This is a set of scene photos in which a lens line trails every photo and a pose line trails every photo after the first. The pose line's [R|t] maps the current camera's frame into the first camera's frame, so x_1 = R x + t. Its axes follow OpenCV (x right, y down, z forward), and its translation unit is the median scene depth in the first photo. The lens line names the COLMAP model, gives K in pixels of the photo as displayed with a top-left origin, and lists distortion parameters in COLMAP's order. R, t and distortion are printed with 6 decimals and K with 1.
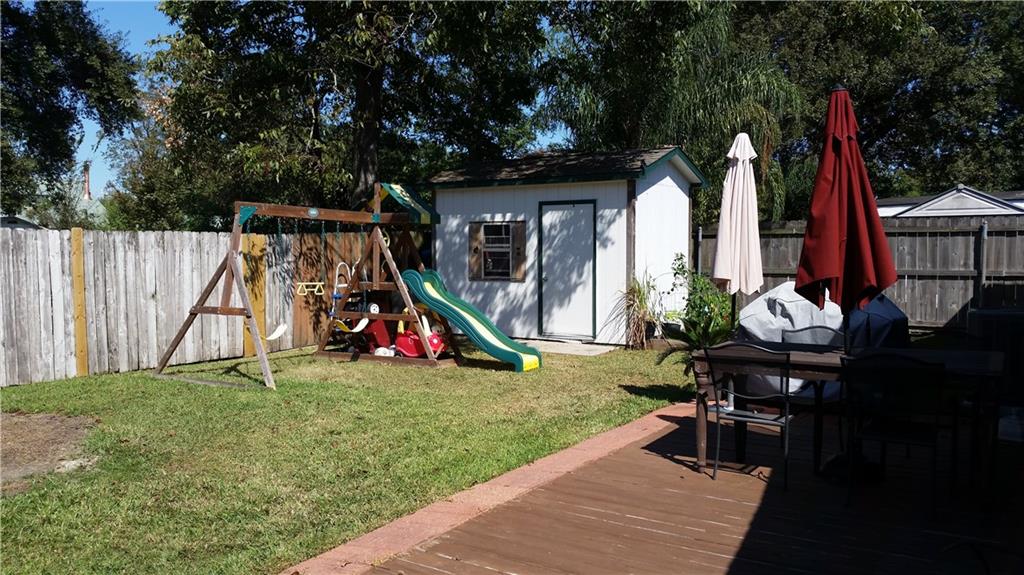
lens RADIAL K [[852.6, 0, 510.2], [0, 852.6, 292.4], [0, 0, 1]] dist [0.072419, -0.156762]
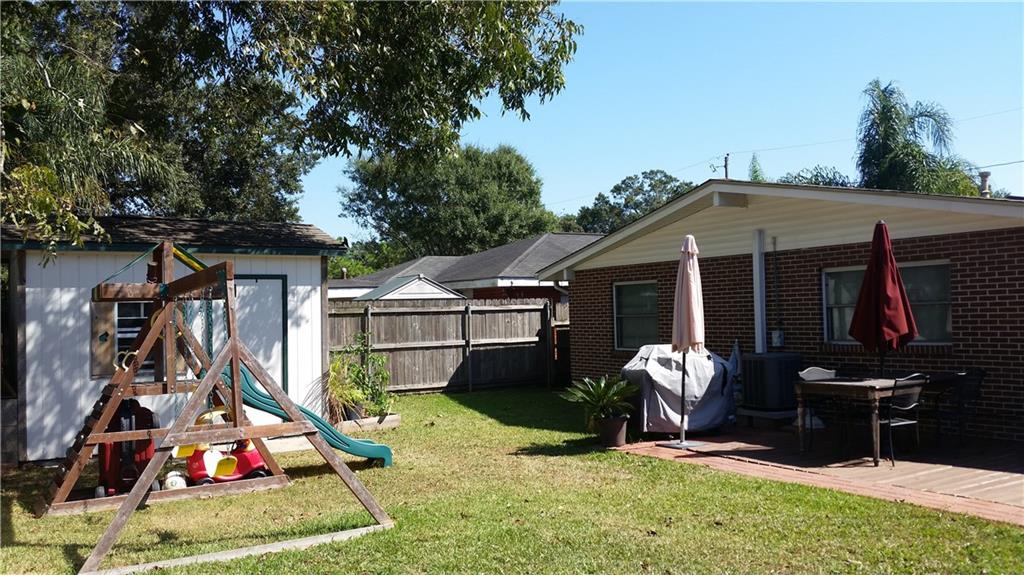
lens RADIAL K [[852.6, 0, 488.0], [0, 852.6, 286.0], [0, 0, 1]] dist [0.072419, -0.156762]
pose [[0.423522, 0.027620, 0.905465, -0.604798], [0.071939, 0.995353, -0.064010, -0.022106], [-0.903025, 0.092248, 0.419567, 0.408687]]
